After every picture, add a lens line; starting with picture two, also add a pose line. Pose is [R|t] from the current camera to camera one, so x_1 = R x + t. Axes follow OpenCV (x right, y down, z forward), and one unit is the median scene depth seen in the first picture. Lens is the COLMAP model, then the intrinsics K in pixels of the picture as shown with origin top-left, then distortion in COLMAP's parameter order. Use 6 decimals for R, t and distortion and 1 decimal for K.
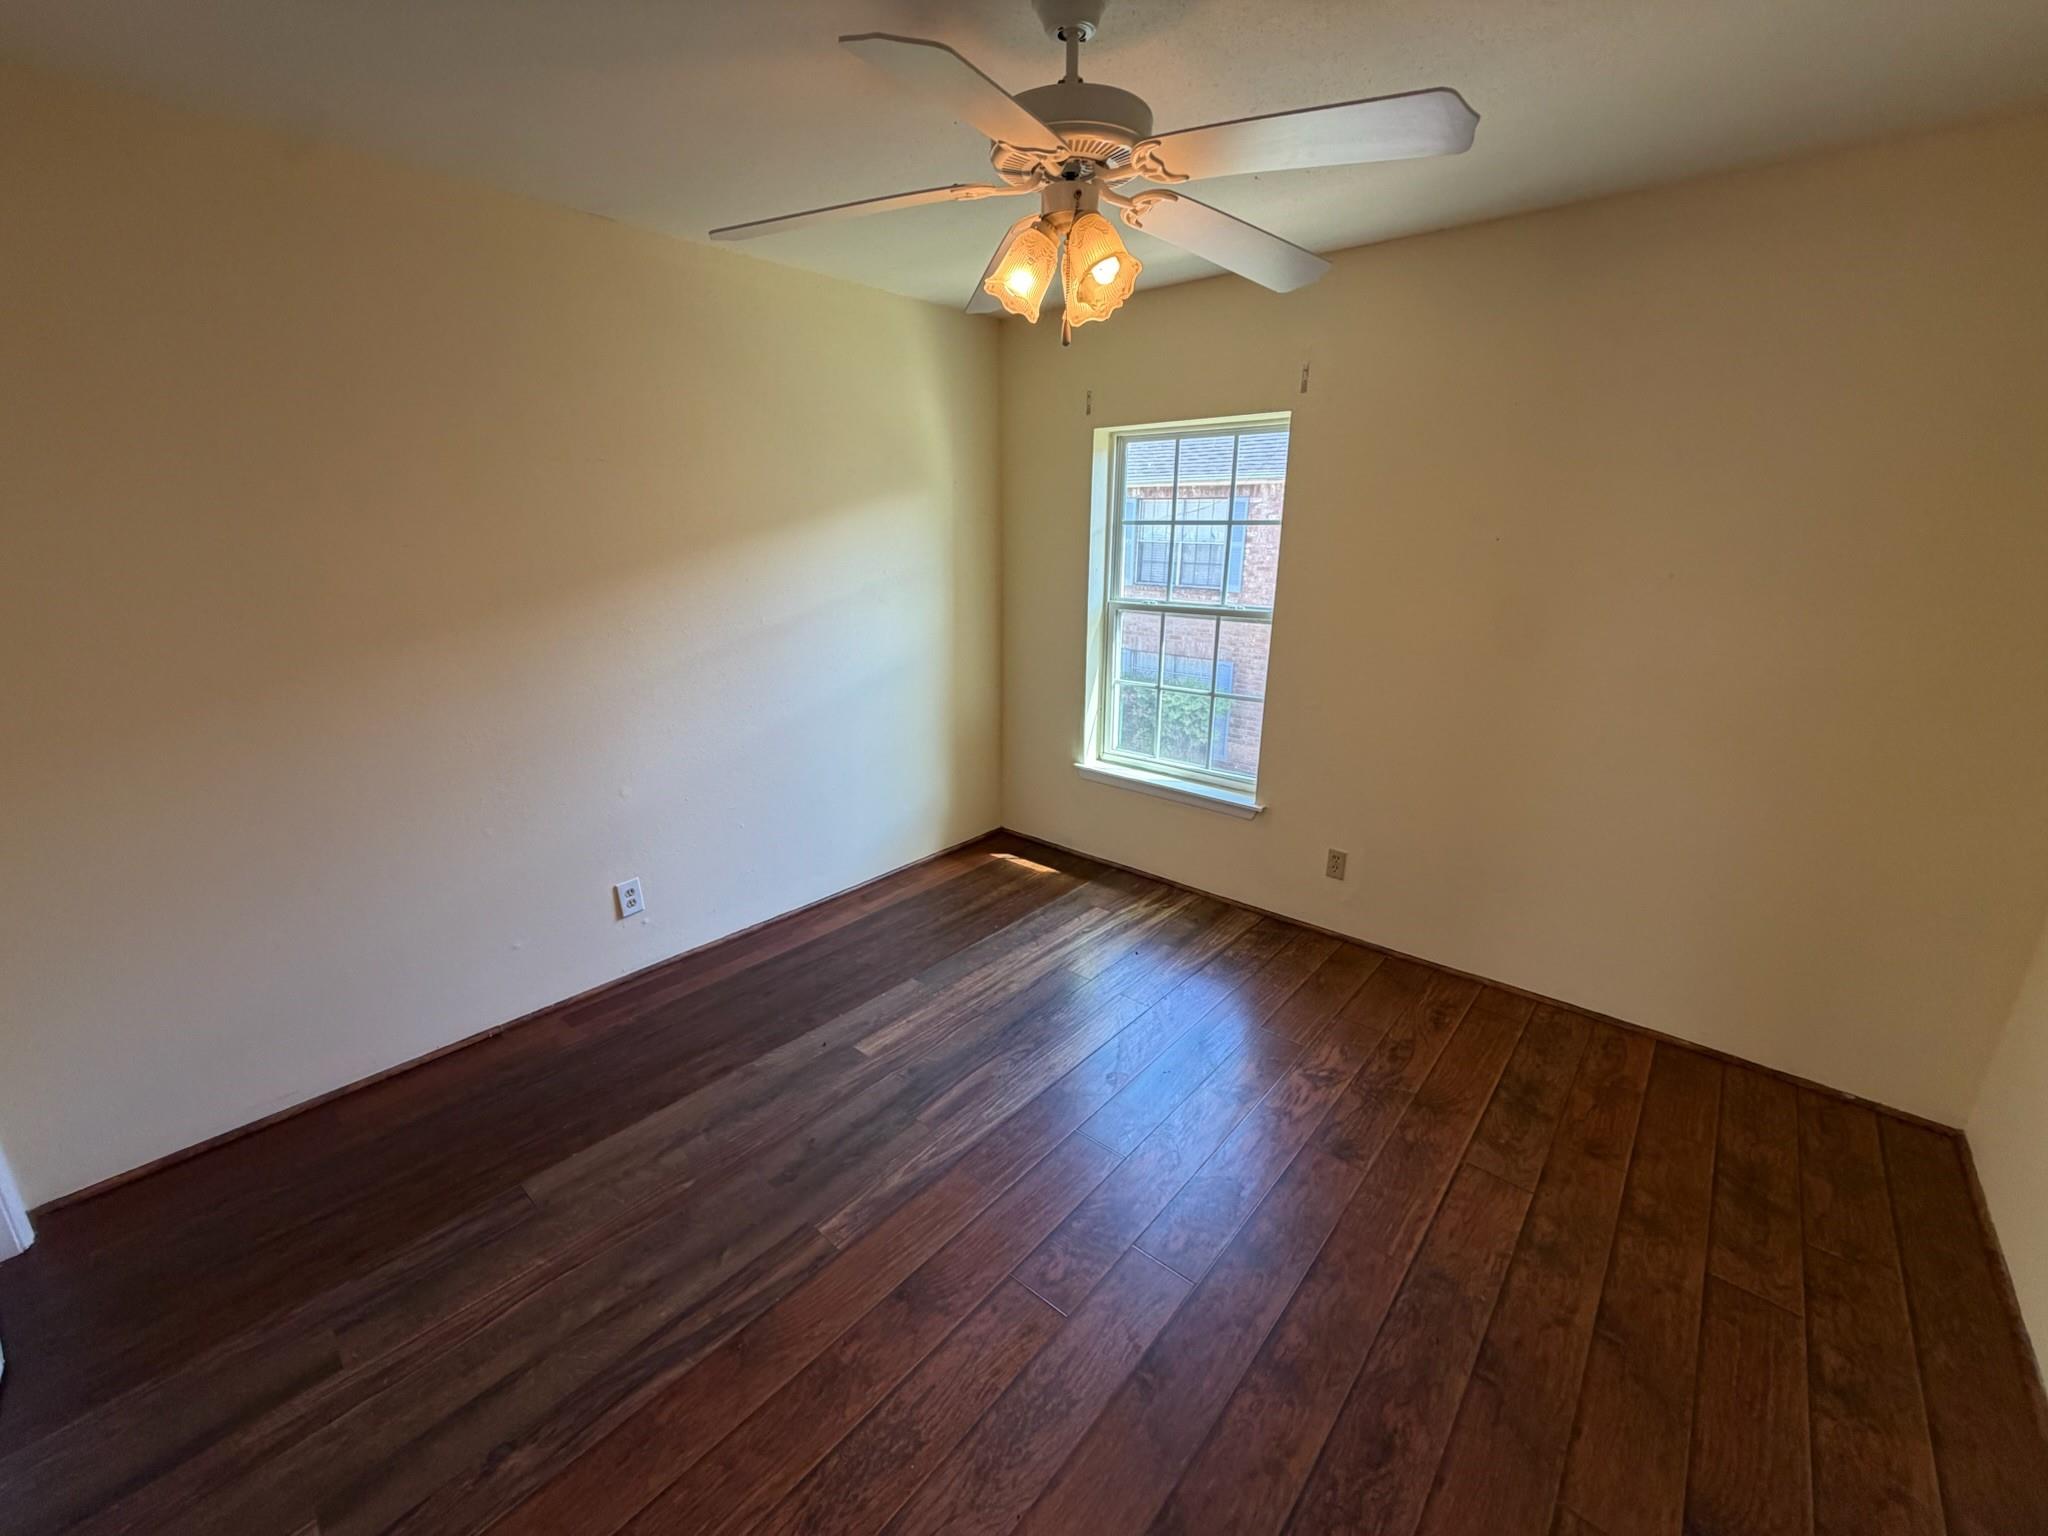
lens RADIAL K [[818.9, 0, 1020.5], [0, 818.9, 769.9], [0, 0, 1]] dist [-0.000272, 0.000546]
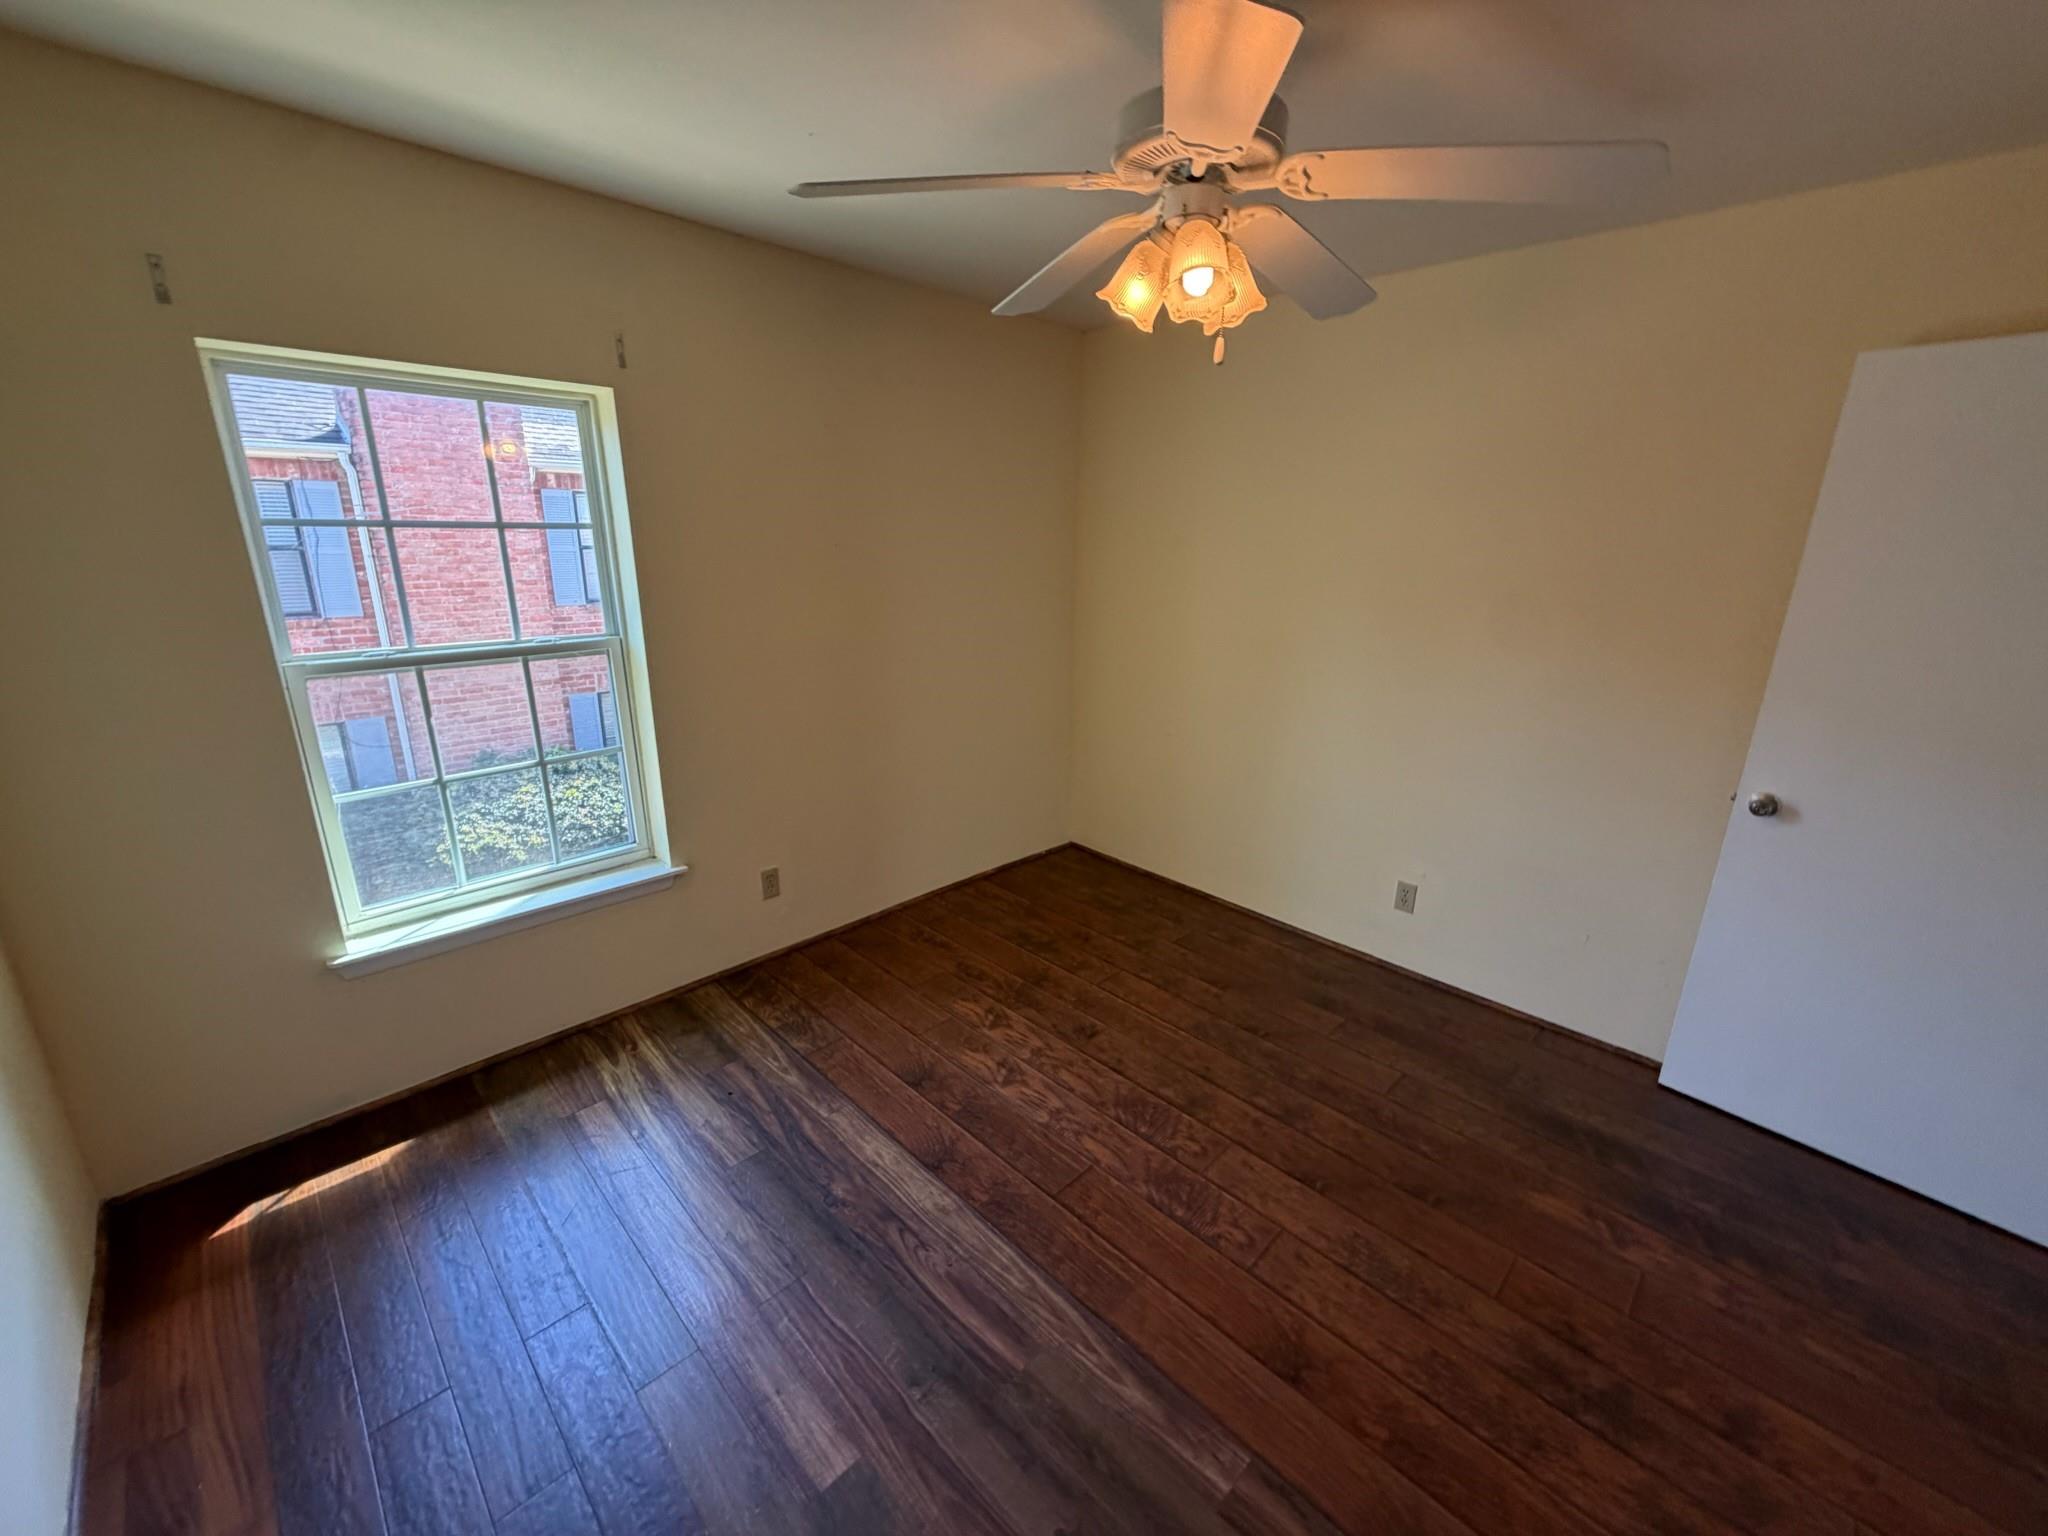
lens RADIAL K [[812.6, 0, 1014.8], [0, 812.6, 772.0], [0, 0, 1]] dist [0.000827, 0.000206]
pose [[0.073187, -0.285266, 0.955650, -0.647601], [0.268309, 0.928524, 0.256620, -0.241558], [-0.960549, 0.237628, 0.144495, 0.764208]]
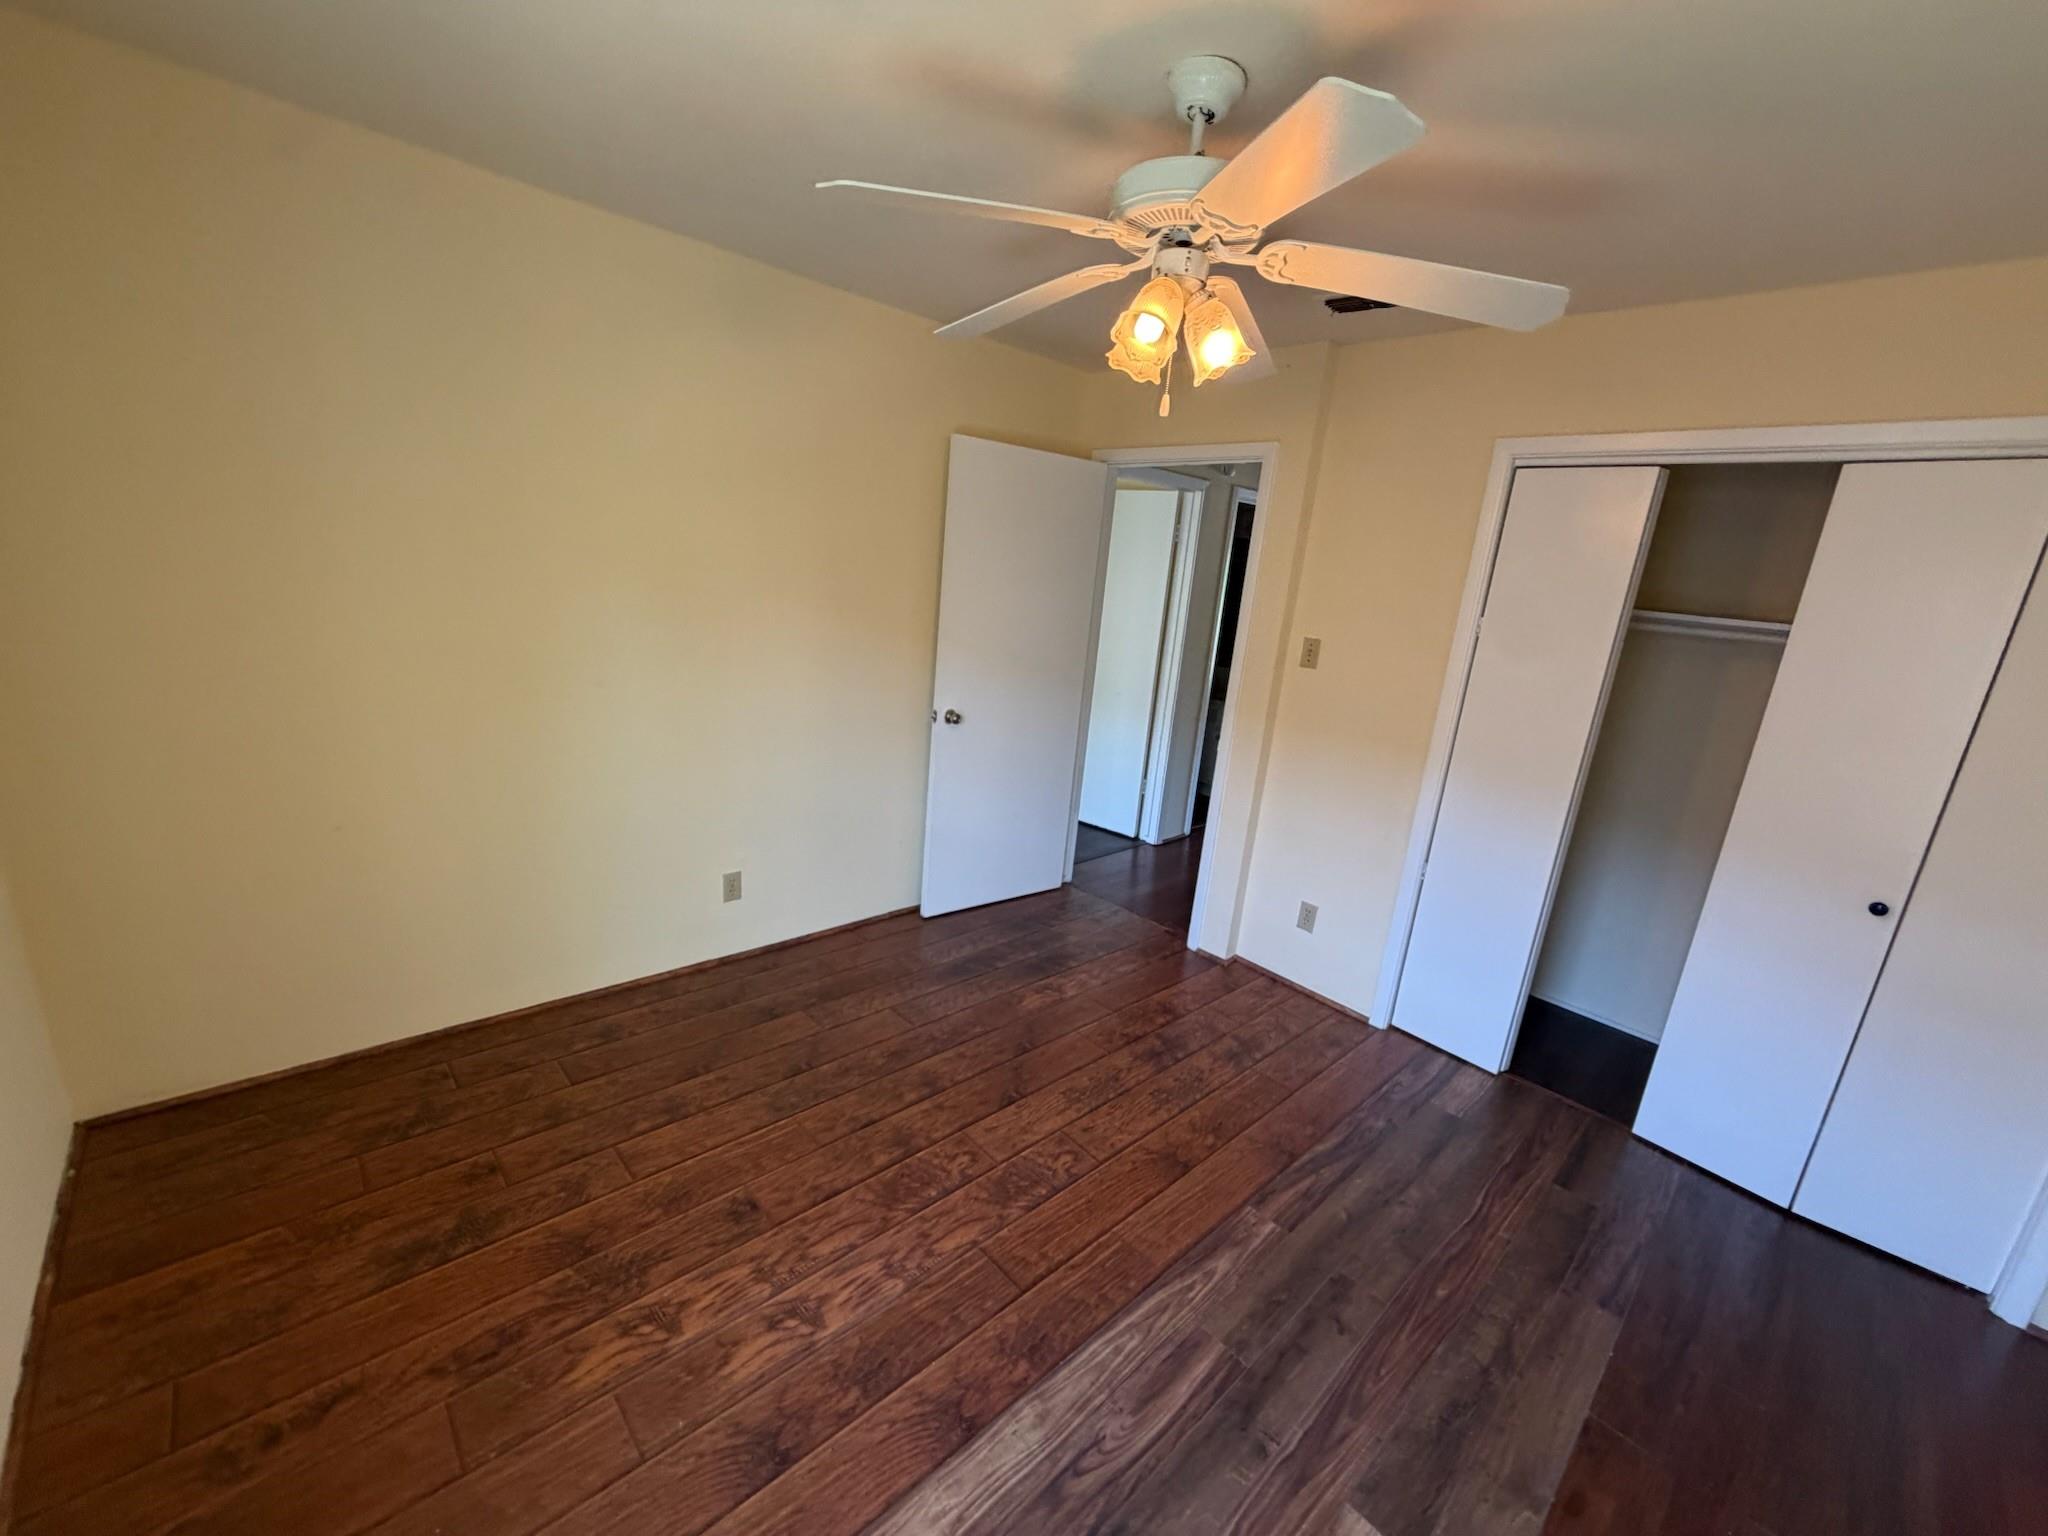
lens RADIAL K [[818.9, 0, 1020.5], [0, 818.9, 769.9], [0, 0, 1]] dist [-0.000272, 0.000546]
pose [[-0.991094, -0.112052, 0.071949, 0.068090], [-0.059596, 0.856417, 0.512834, -0.418019], [-0.119082, 0.503979, -0.855467, 1.385940]]
